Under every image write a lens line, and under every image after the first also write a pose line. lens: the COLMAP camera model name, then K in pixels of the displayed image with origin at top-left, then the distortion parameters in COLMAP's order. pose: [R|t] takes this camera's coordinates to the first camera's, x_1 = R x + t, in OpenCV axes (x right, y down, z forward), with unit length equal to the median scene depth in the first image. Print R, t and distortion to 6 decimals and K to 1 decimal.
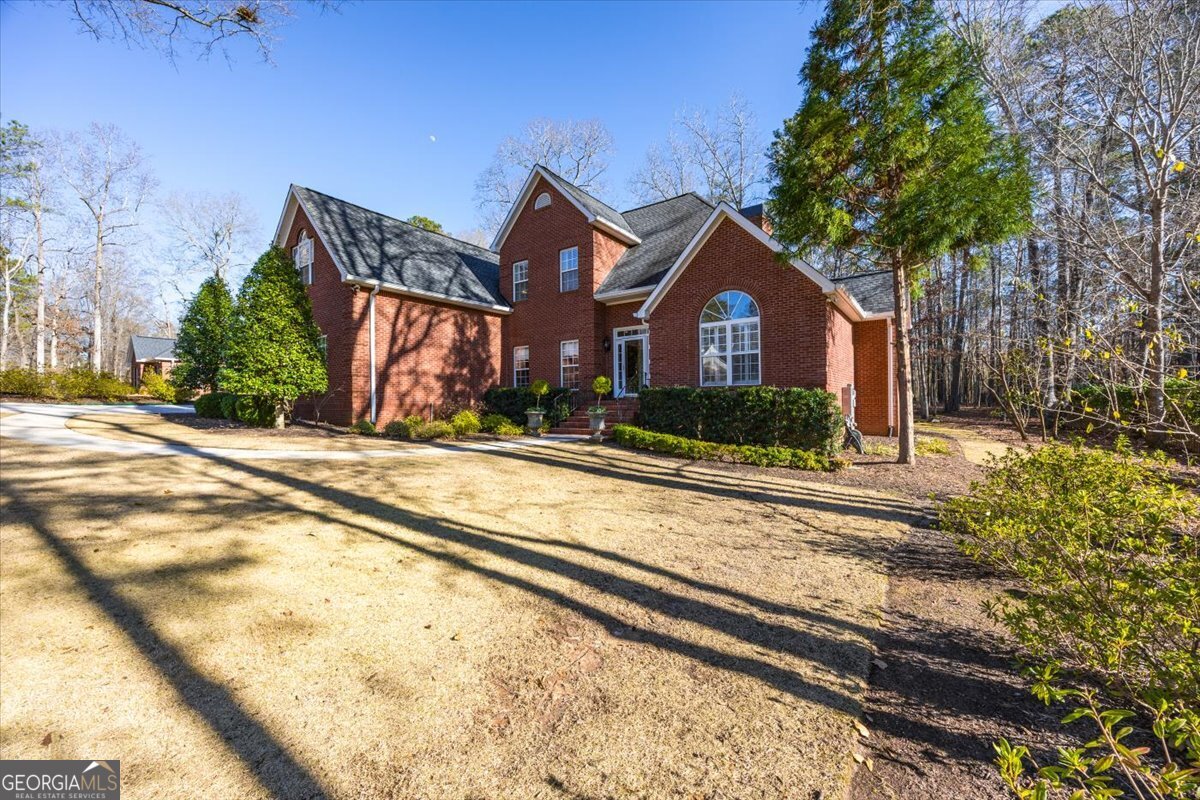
lens RADIAL K [[472.7, 0, 589.6], [0, 472.7, 383.0], [0, 0, 1]] dist [-0.001852, -0.000272]
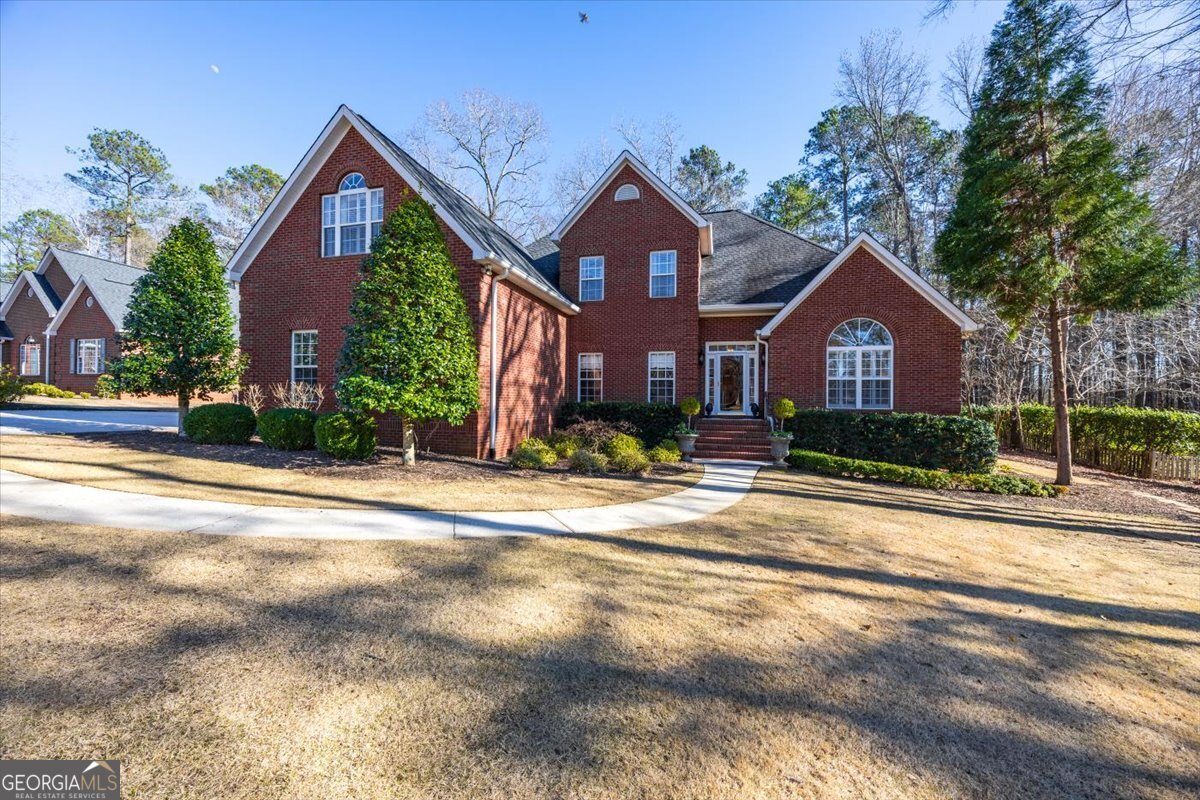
lens RADIAL K [[472.7, 0, 589.6], [0, 472.7, 383.0], [0, 0, 1]] dist [-0.001852, -0.000272]
pose [[0.927778, 0.034919, 0.371496, -0.533301], [-0.036259, 0.999337, -0.003379, -0.022396], [-0.371368, -0.010336, 0.928428, 0.212988]]
